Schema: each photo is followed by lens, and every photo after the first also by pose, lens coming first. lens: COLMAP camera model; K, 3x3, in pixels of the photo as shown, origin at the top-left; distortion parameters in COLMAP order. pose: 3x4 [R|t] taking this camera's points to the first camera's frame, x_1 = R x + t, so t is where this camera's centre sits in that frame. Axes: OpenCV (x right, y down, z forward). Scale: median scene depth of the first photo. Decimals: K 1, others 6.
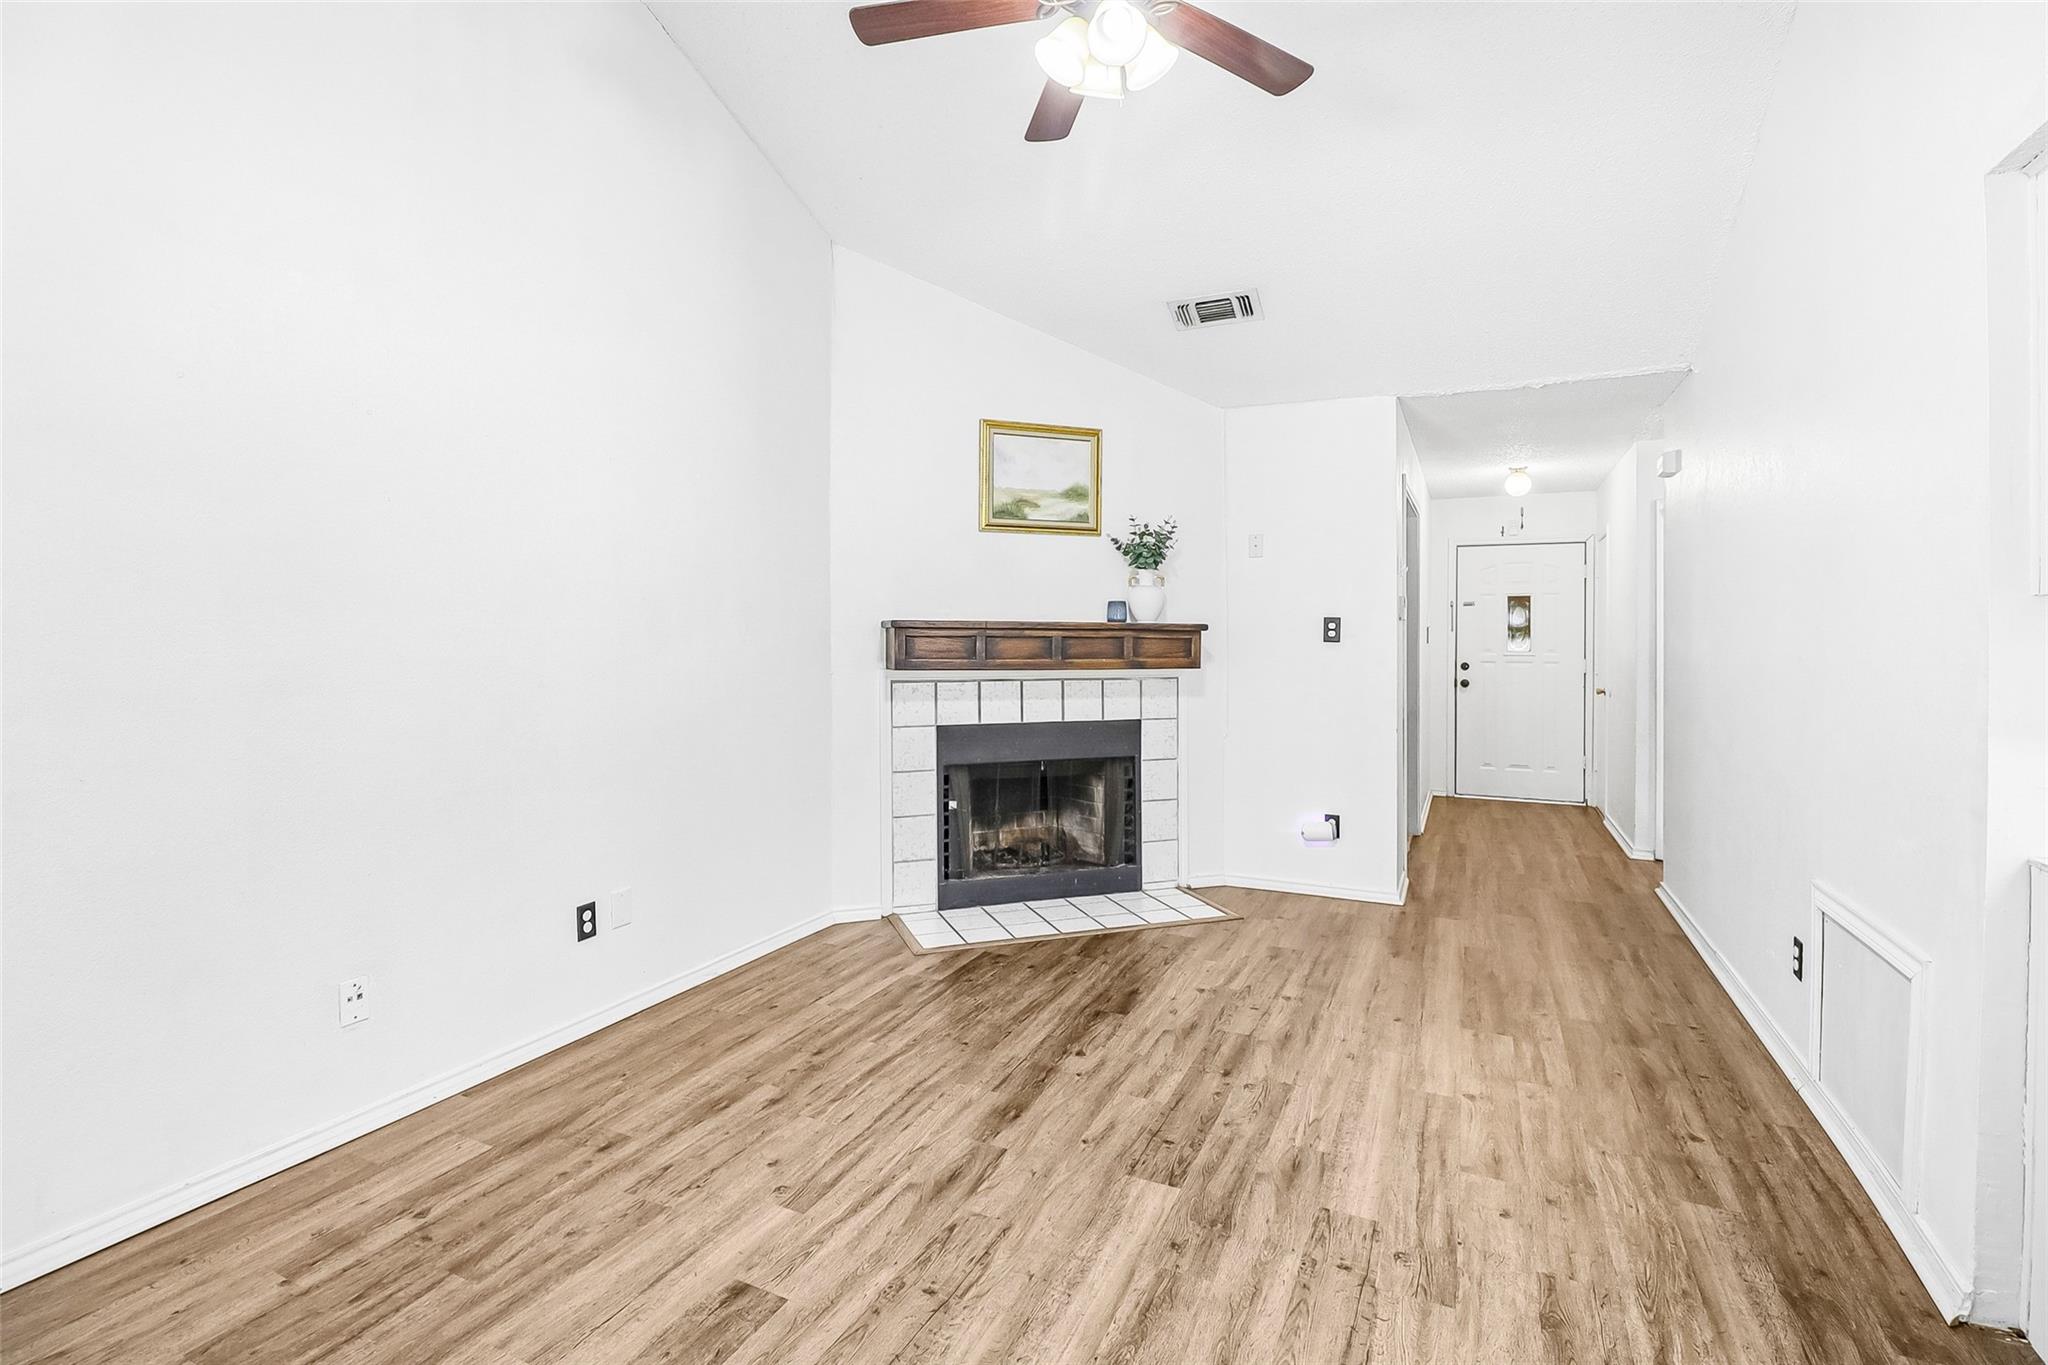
lens RADIAL K [[949.0, 0, 1006.8], [0, 949.0, 641.1], [0, 0, 1]] dist [0.000186, -0.000707]
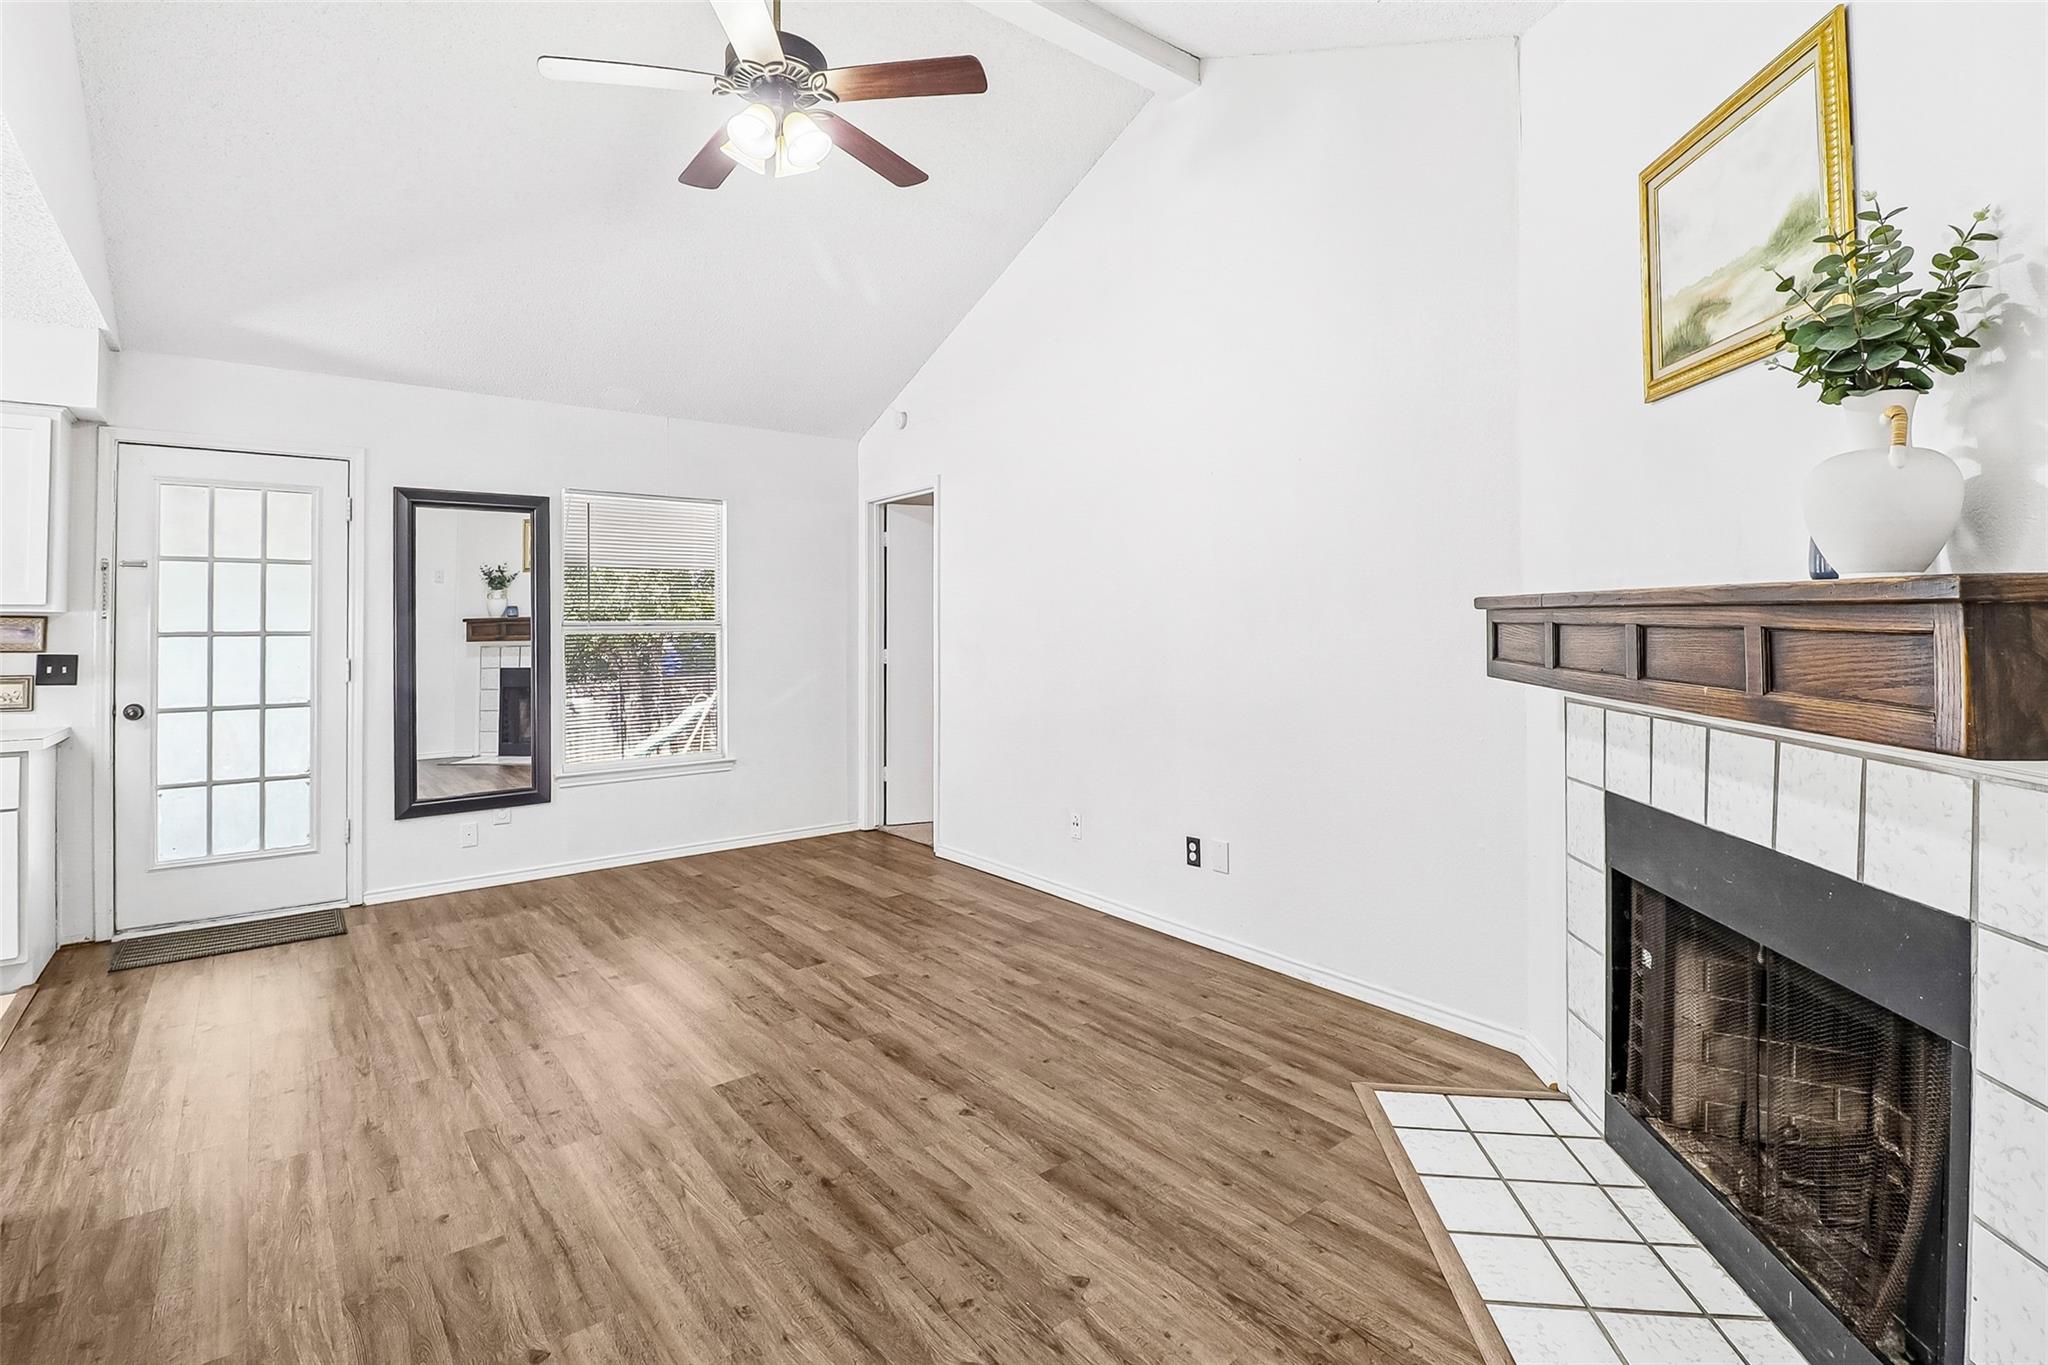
lens RADIAL K [[946.5, 0, 1006.3], [0, 946.5, 616.0], [0, 0, 1]] dist [-0.017412, -0.000749]
pose [[-0.432263, -0.004459, -0.901736, 0.721404], [-0.006876, 0.999975, -0.001648, -0.007362], [0.901721, 0.005488, -0.432283, 1.221097]]
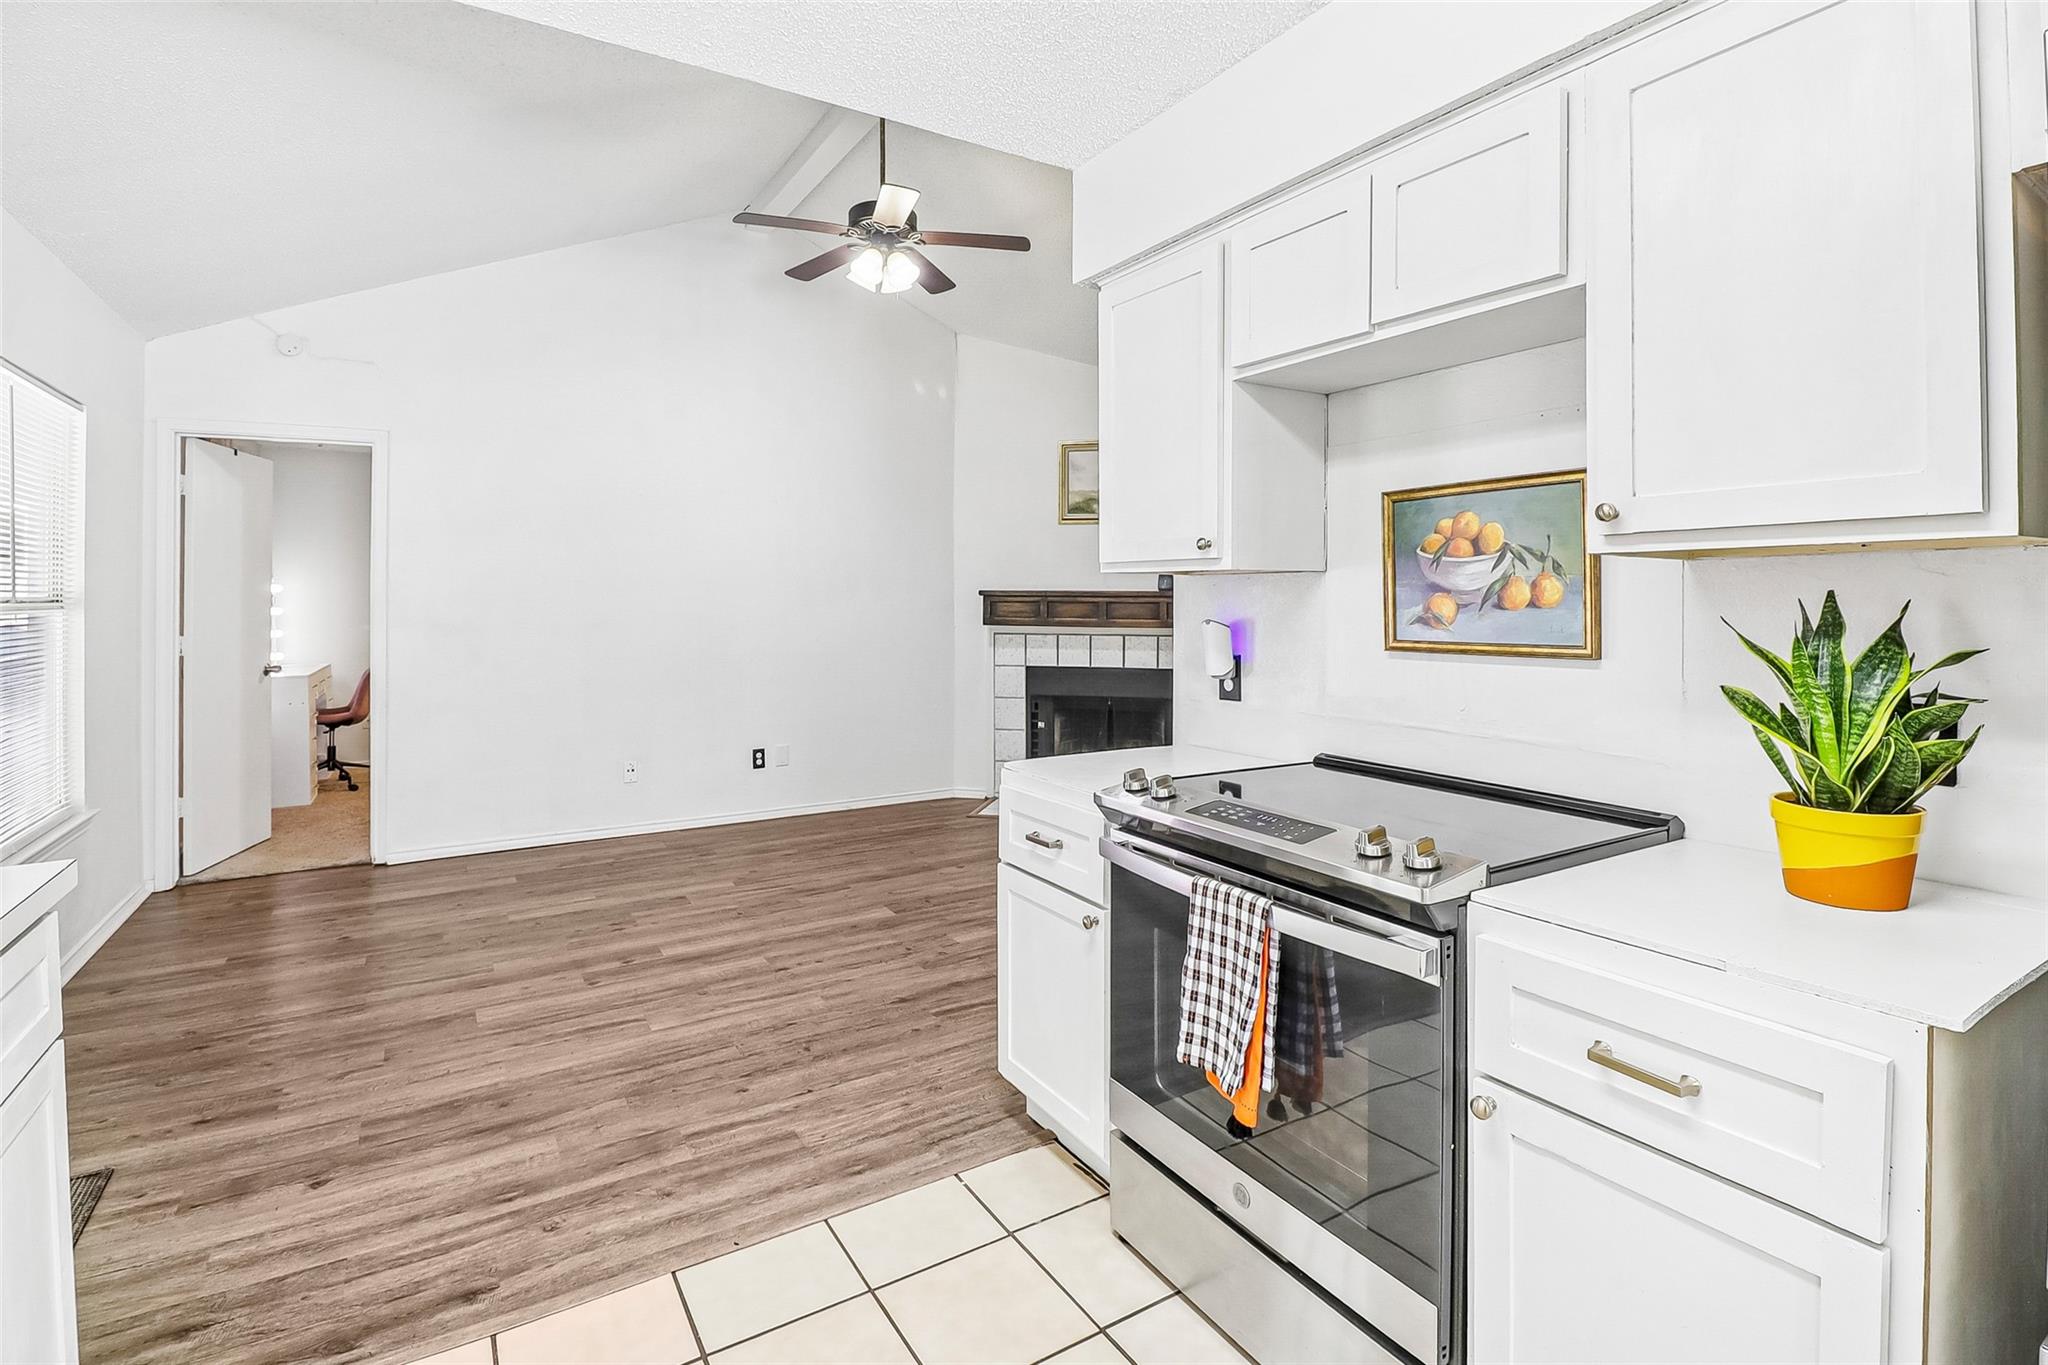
lens RADIAL K [[946.5, 0, 1006.3], [0, 946.5, 616.0], [0, 0, 1]] dist [-0.017412, -0.000749]
pose [[0.840781, 0.008365, -0.541311, 0.855382], [-0.006957, 0.999965, 0.004647, 0.012780], [0.541331, -0.000141, 0.840809, -0.234163]]
